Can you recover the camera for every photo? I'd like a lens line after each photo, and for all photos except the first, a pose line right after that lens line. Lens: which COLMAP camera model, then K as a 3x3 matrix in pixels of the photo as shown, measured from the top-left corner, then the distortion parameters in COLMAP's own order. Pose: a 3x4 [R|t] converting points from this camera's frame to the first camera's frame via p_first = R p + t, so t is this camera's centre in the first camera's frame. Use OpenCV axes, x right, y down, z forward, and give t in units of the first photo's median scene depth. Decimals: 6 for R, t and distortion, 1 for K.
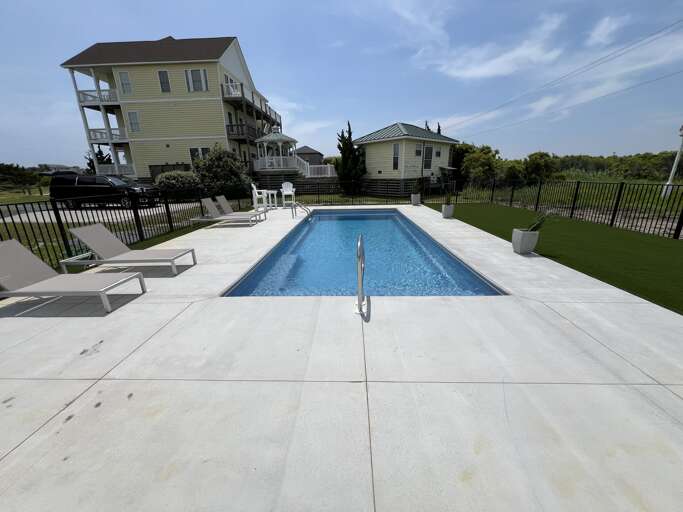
lens RADIAL K [[274.3, 0, 341.5], [0, 274.3, 256.0], [0, 0, 1]] dist [-0.000747, -0.000094]
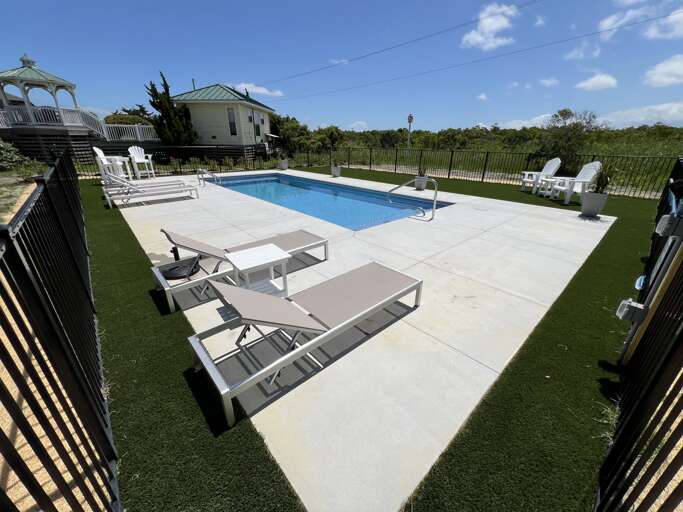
lens RADIAL K [[274.9, 0, 341.5], [0, 274.9, 256.0], [0, 0, 1]] dist [0.000282, 0.000033]
pose [[0.718573, -0.241645, 0.652121, -0.269363], [0.172518, 0.970321, 0.169456, 0.004425], [-0.673714, -0.009264, 0.738934, 0.007374]]
